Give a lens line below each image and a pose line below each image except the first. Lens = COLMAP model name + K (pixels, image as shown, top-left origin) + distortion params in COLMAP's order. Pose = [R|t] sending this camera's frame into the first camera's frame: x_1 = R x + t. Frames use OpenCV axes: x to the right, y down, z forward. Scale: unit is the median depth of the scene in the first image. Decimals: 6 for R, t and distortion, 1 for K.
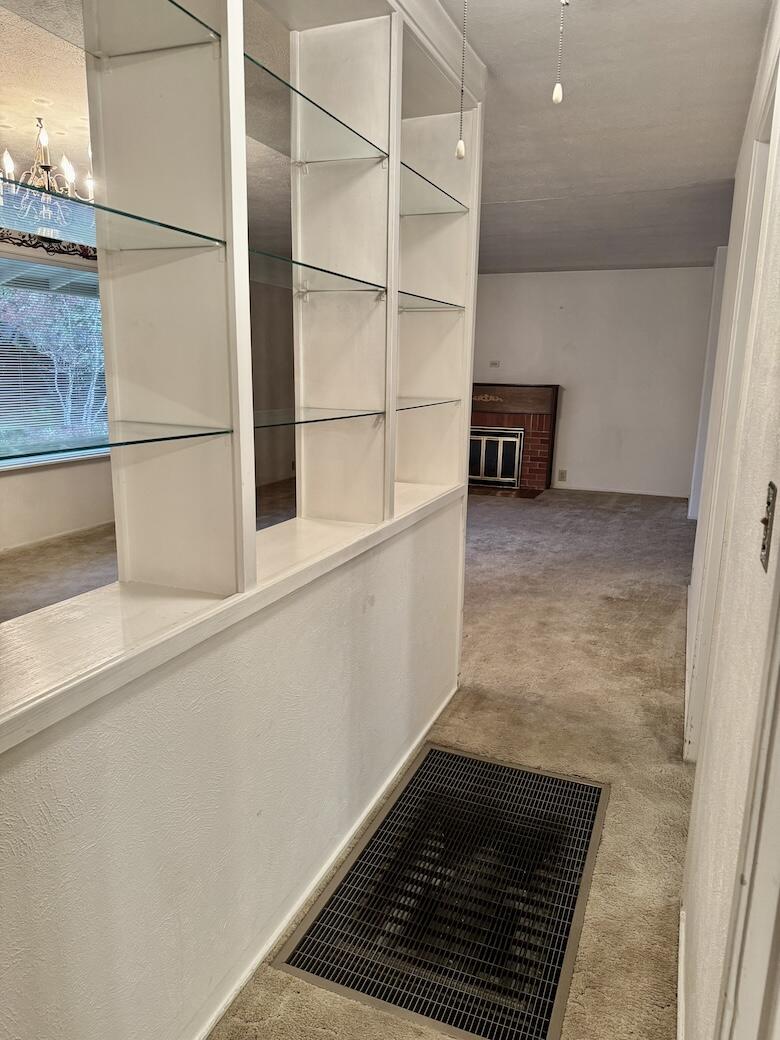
lens RADIAL K [[728.3, 0, 389.5], [0, 728.3, 519.8], [0, 0, 1]] dist [0.053504, -0.062694]
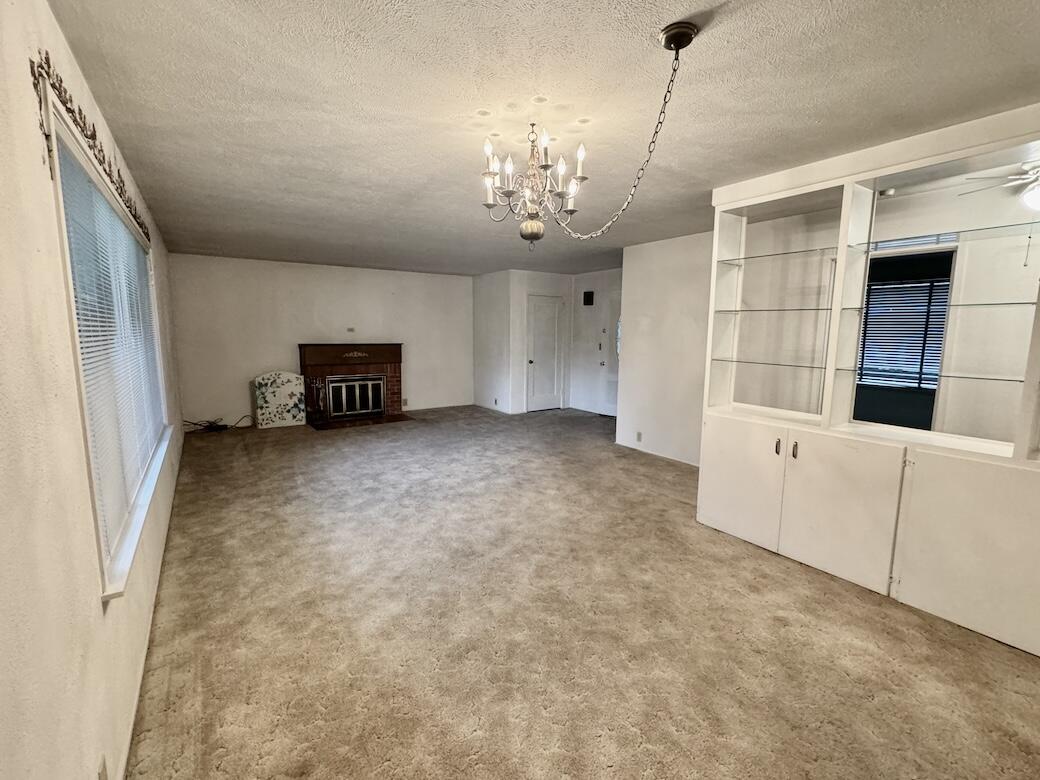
lens RADIAL K [[462.8, 0, 517.8], [0, 462.8, 388.1], [0, 0, 1]] dist [-0.002512, 0.001173]
pose [[0.557874, -0.119491, 0.821279, -0.642412], [0.172896, 0.984602, 0.025810, -0.114519], [-0.811717, 0.127597, 0.569943, 0.408110]]
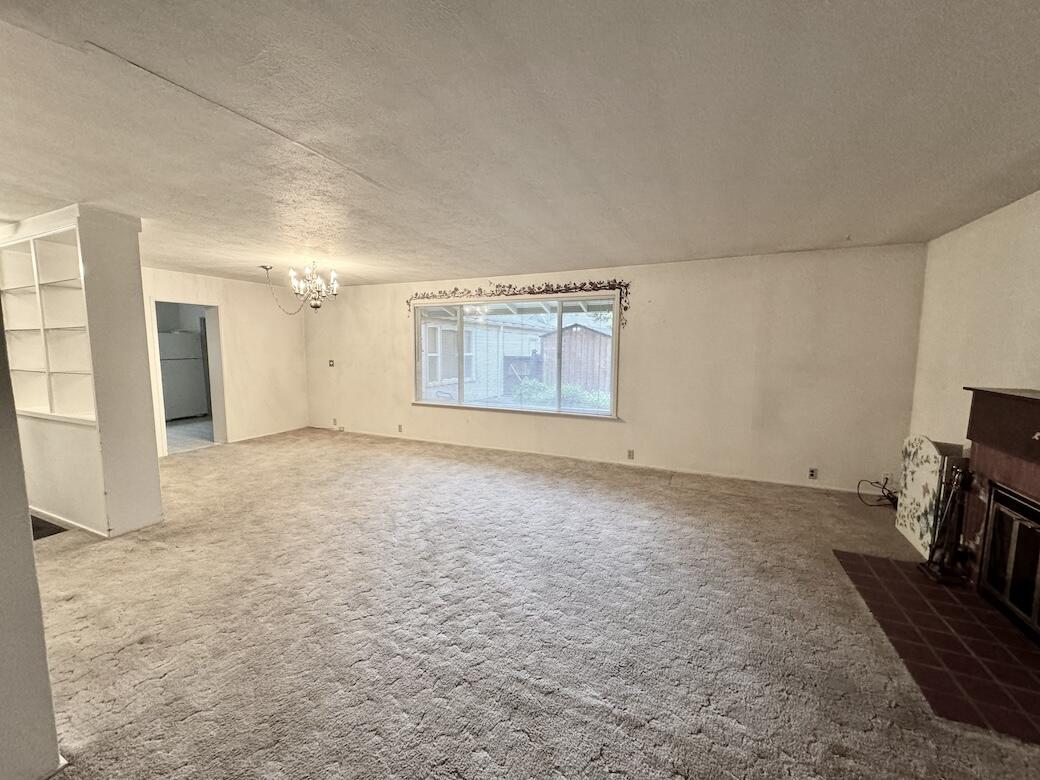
lens RADIAL K [[414.9, 0, 519.4], [0, 414.9, 390.3], [0, 0, 1]] dist [-0.003160, 0.000227]
pose [[-0.040160, 0.084268, -0.995634, 0.288810], [-0.212479, 0.972927, 0.090916, -0.202819], [0.976340, 0.215202, -0.021167, 0.924403]]
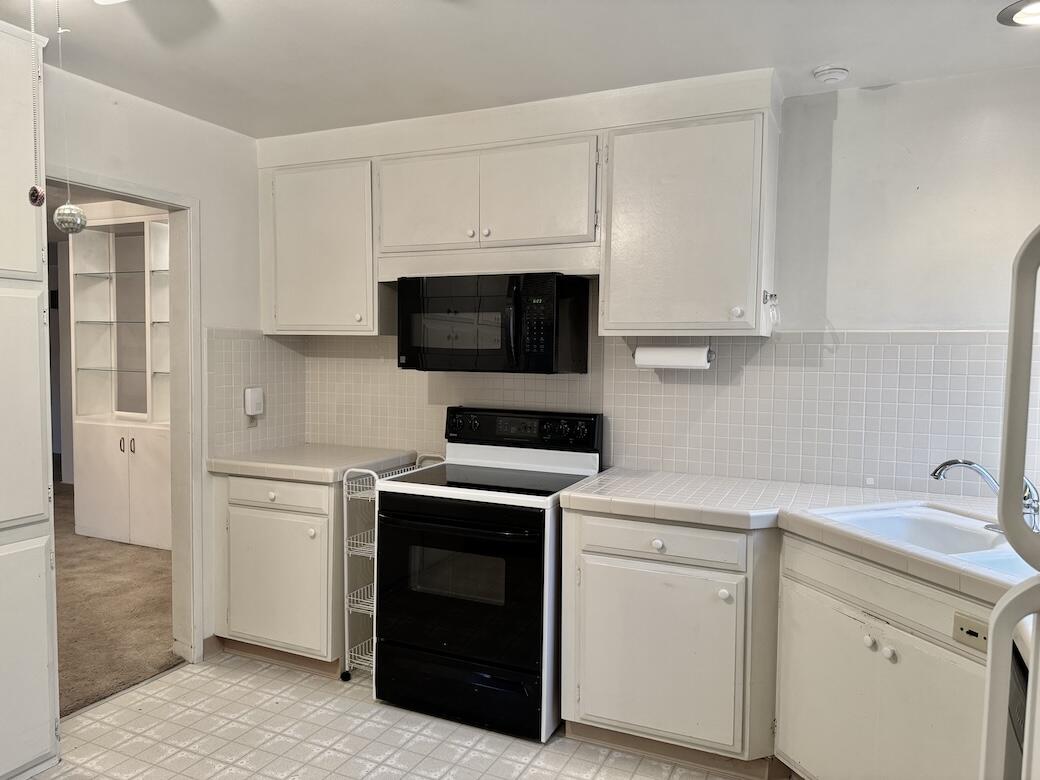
lens RADIAL K [[728.3, 0, 522.1], [0, 728.3, 394.2], [0, 0, 1]] dist [0.053504, -0.062694]
pose [[0.056756, -0.078464, 0.995300, -0.969704], [0.193001, 0.978965, 0.066170, -0.000936], [-0.979556, 0.188339, 0.070705, -0.141081]]
